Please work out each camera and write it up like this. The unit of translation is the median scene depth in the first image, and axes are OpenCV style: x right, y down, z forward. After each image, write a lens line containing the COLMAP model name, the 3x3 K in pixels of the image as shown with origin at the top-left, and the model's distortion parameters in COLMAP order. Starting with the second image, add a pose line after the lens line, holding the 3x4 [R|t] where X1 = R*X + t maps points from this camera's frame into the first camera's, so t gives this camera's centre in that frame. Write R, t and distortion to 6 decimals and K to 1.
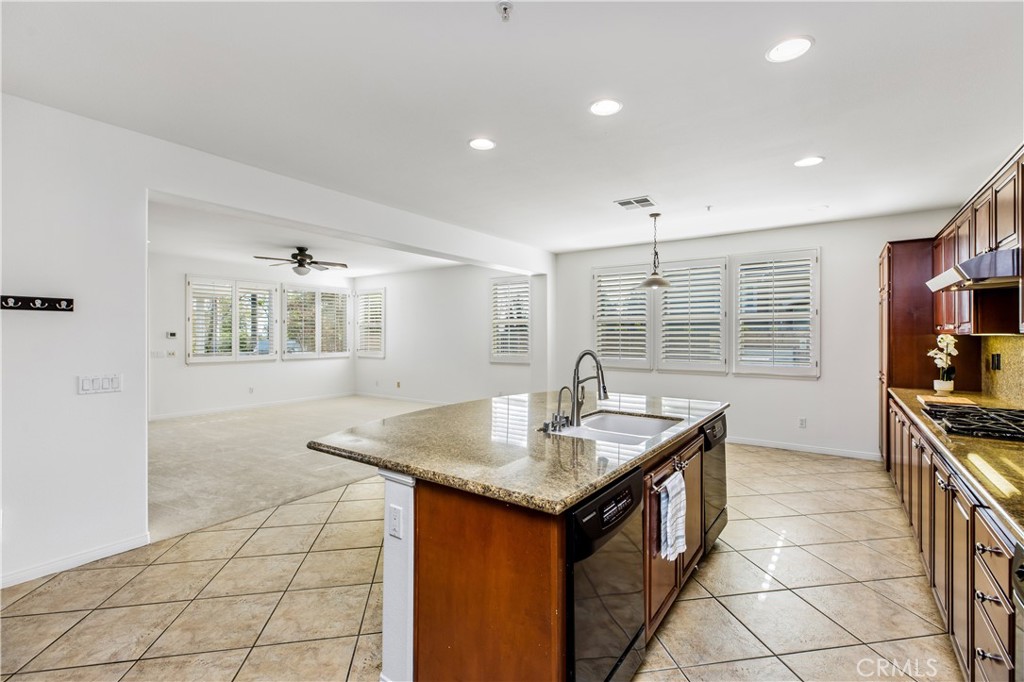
lens RADIAL K [[459.7, 0, 516.6], [0, 459.7, 337.3], [0, 0, 1]] dist [0.000126, -0.000436]
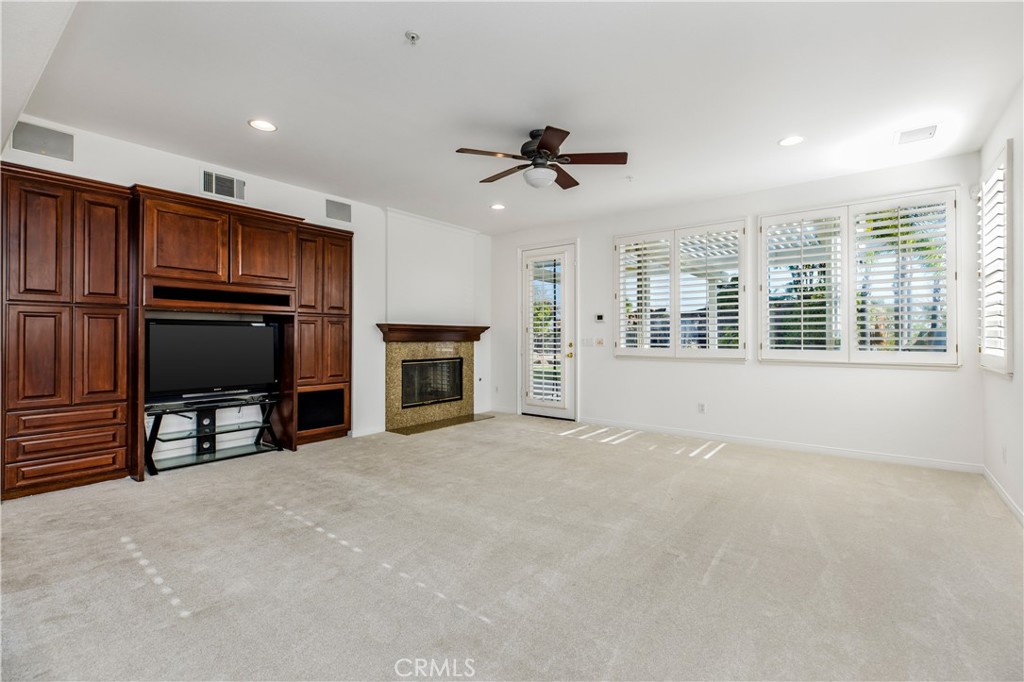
lens RADIAL K [[459.7, 0, 520.7], [0, 459.7, 334.9], [0, 0, 1]] dist [0.000126, -0.000436]
pose [[-0.043795, -0.004583, -0.999030, 0.034459], [-0.004232, 0.999981, -0.004402, 0.034969], [0.999032, 0.004035, -0.043813, 1.150376]]
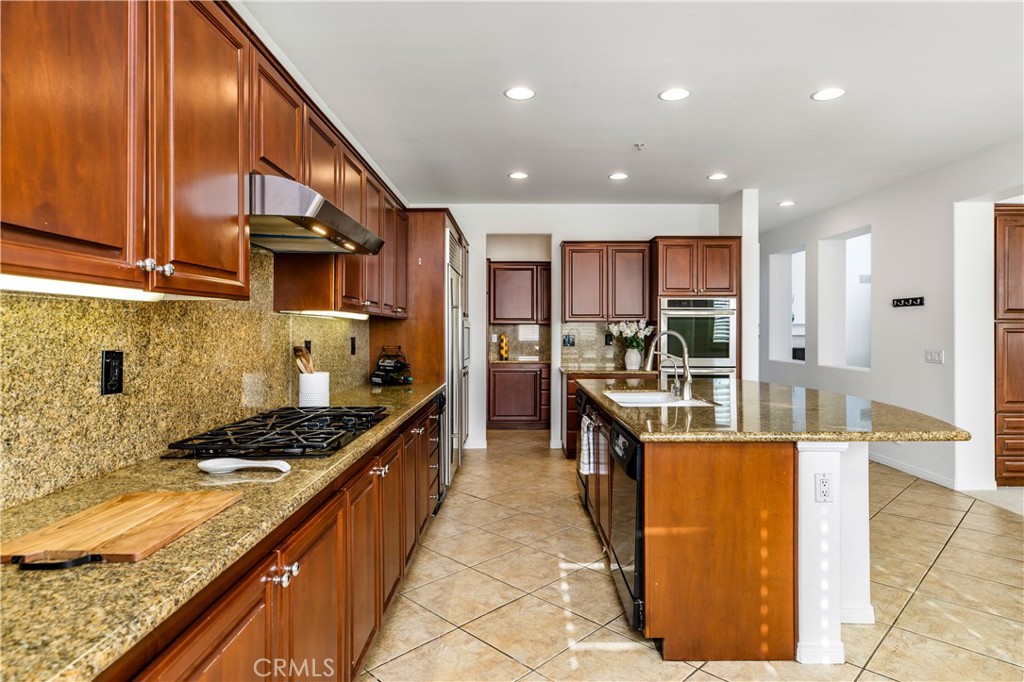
lens RADIAL K [[575.3, 0, 512.5], [0, 575.3, 333.4], [0, 0, 1]] dist [0.005244, -0.002038]
pose [[-0.818616, 0.000214, -0.574341, 0.533758], [-0.004268, 0.999970, 0.006456, 0.012059], [0.574325, 0.007736, -0.818591, 0.801398]]
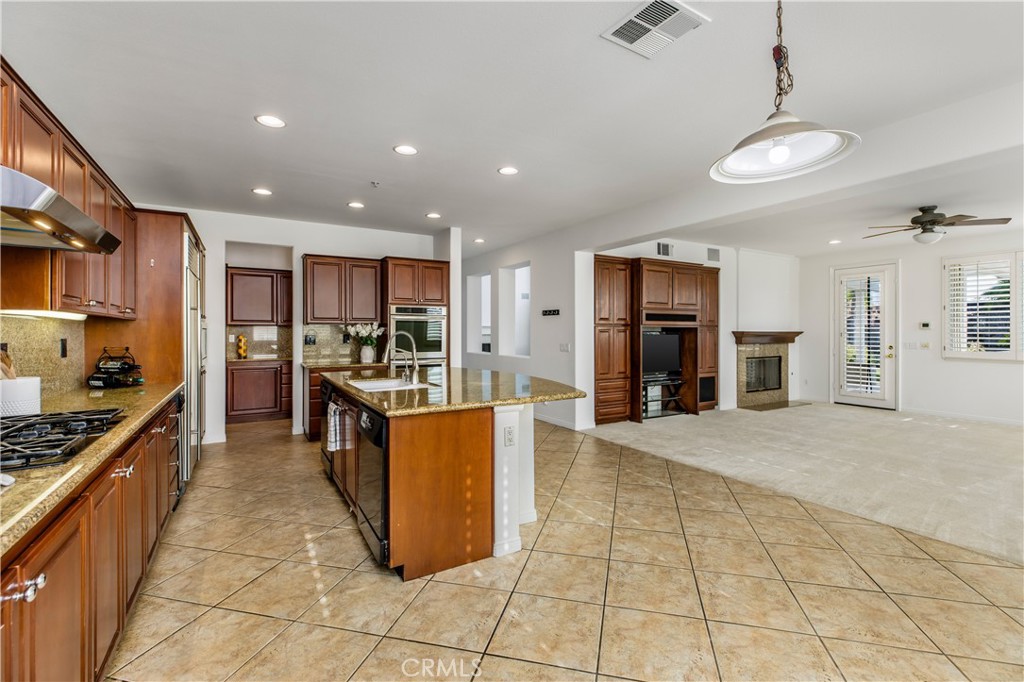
lens RADIAL K [[459.7, 0, 519.7], [0, 459.7, 335.0], [0, 0, 1]] dist [0.000126, -0.000436]
pose [[-0.406647, 0.006069, -0.913565, 0.555536], [-0.003444, 0.999961, 0.008176, 0.011891], [0.913579, 0.006471, -0.406610, 0.802042]]
